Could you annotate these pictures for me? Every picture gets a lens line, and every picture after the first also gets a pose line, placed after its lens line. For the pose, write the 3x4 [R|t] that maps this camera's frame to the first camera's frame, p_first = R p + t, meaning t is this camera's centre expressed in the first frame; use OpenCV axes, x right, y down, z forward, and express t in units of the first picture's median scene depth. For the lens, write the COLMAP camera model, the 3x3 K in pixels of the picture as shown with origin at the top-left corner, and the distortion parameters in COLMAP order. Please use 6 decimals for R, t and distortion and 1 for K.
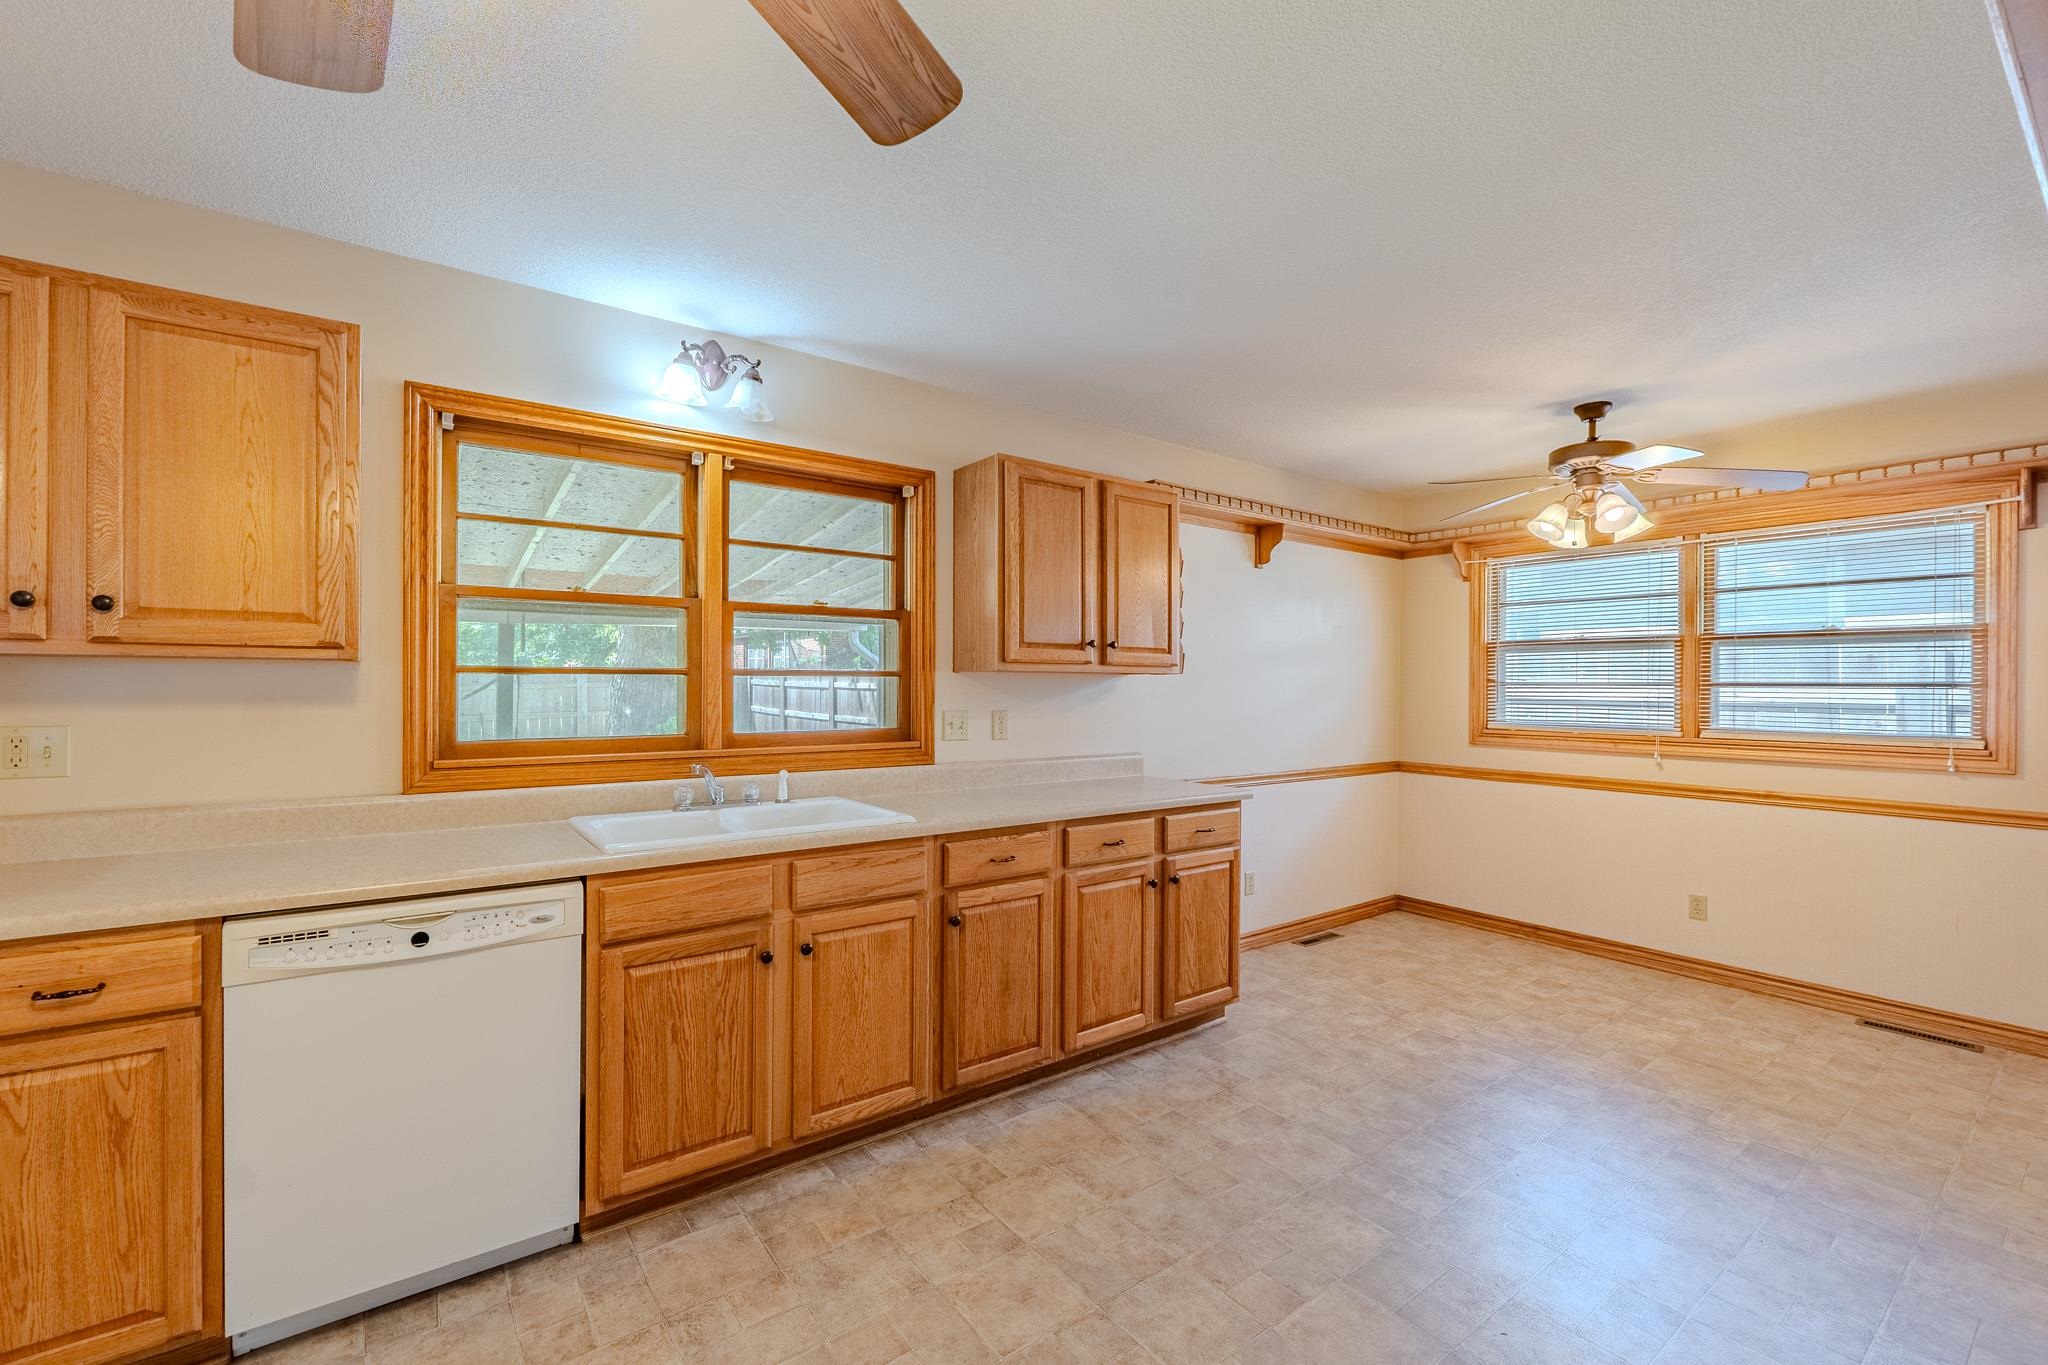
lens RADIAL K [[863.5, 0, 1030.7], [0, 863.5, 687.7], [0, 0, 1]] dist [-0.001922, -0.000489]
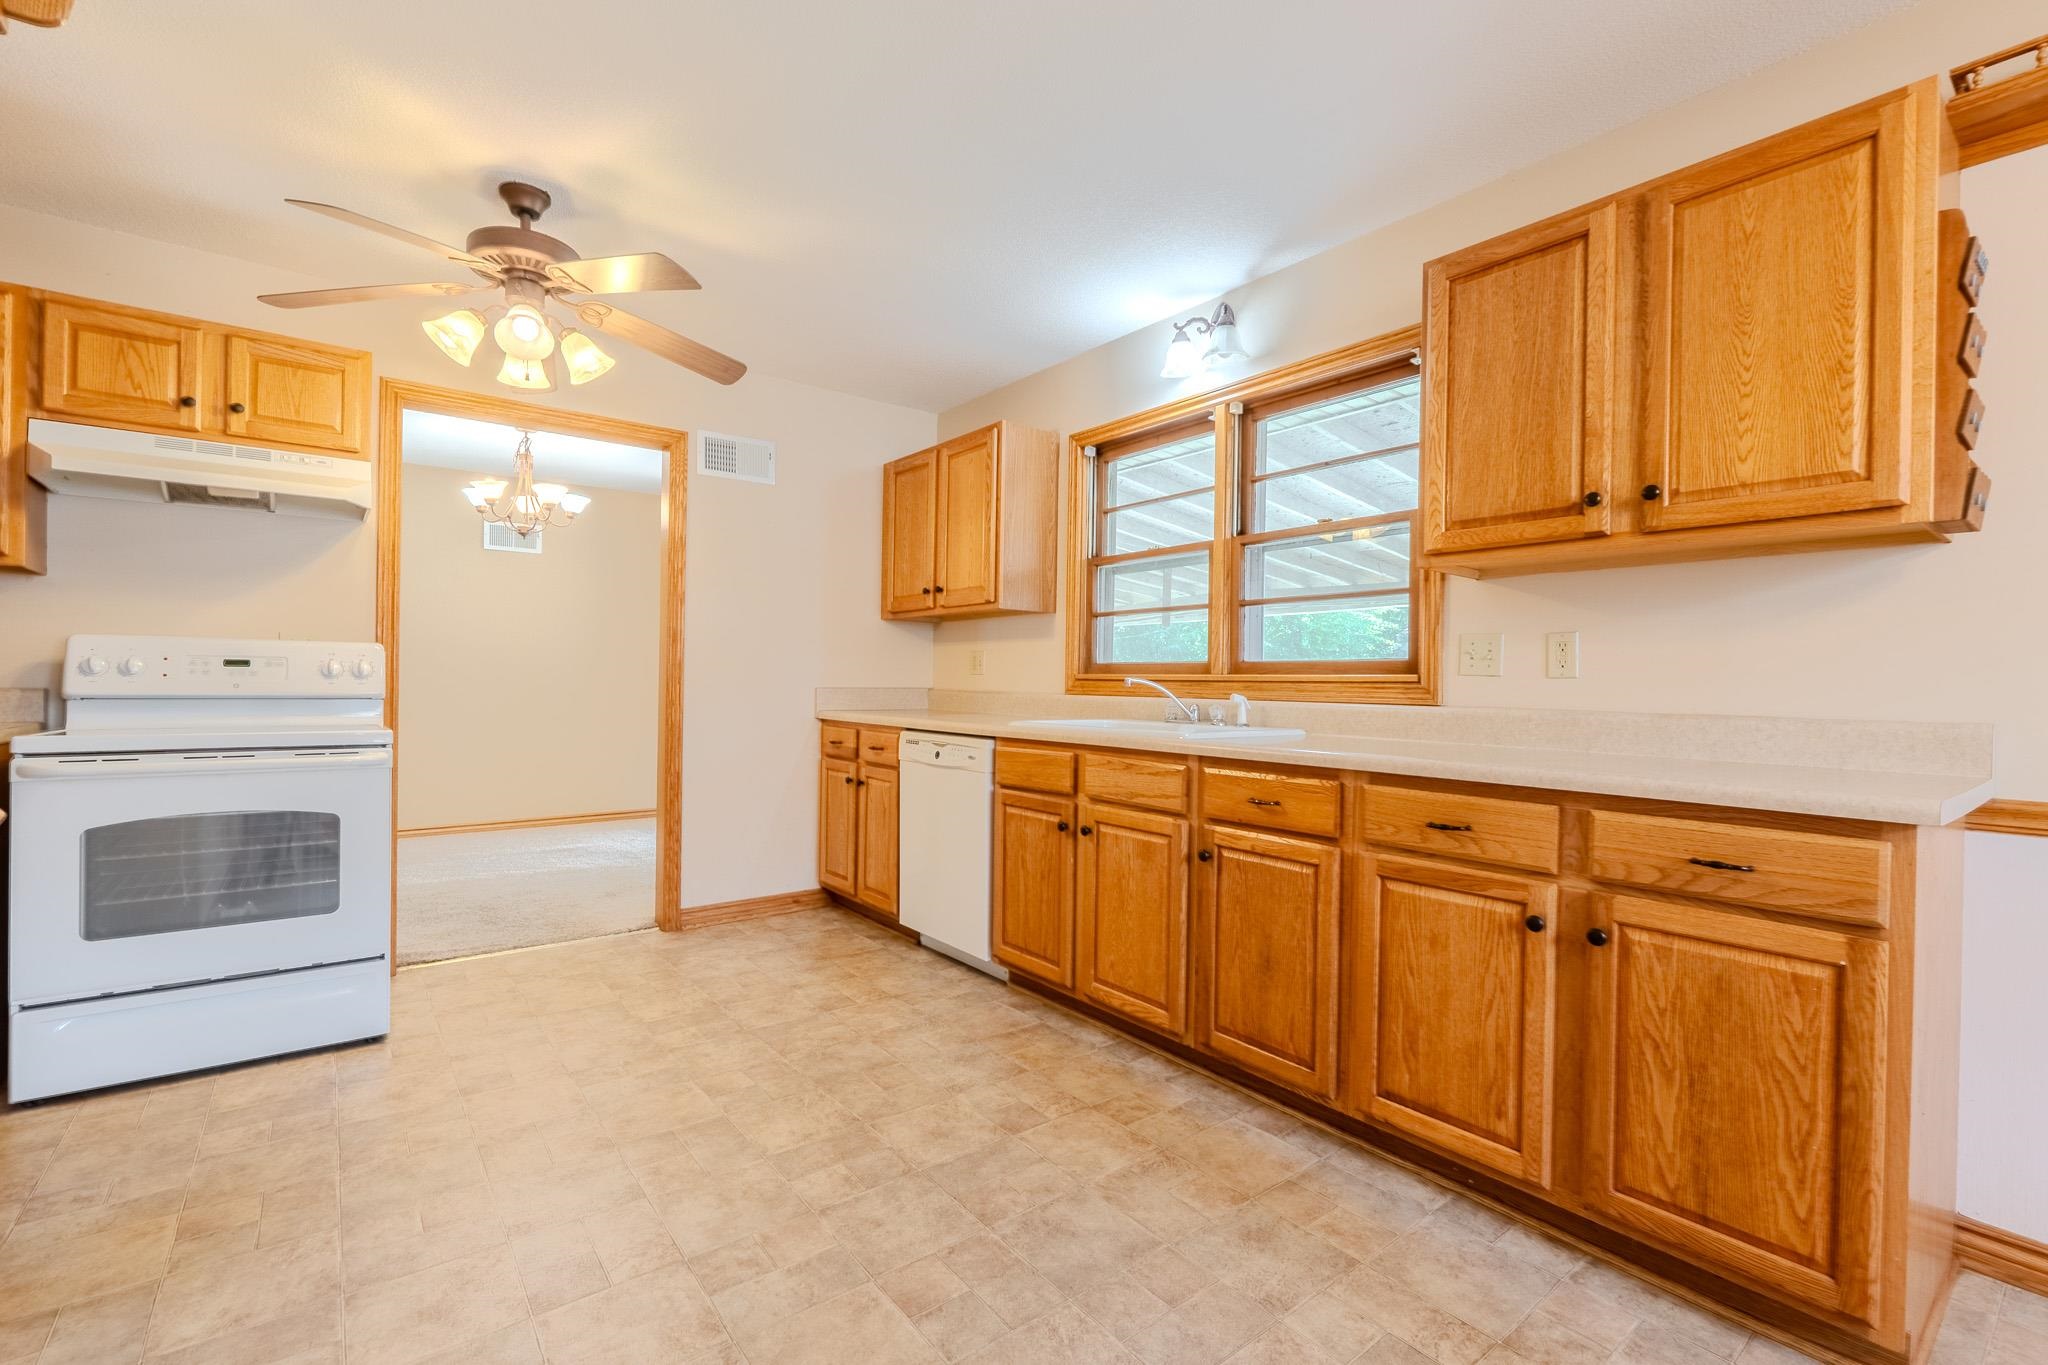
lens RADIAL K [[904.9, 0, 1020.2], [0, 904.9, 684.2], [0, 0, 1]] dist [-0.008244, 0.000968]
pose [[0.011683, -0.003046, -0.999927, 0.803089], [-0.017806, 0.999836, -0.003253, 0.095913], [0.999773, 0.017842, 0.011627, 0.760277]]
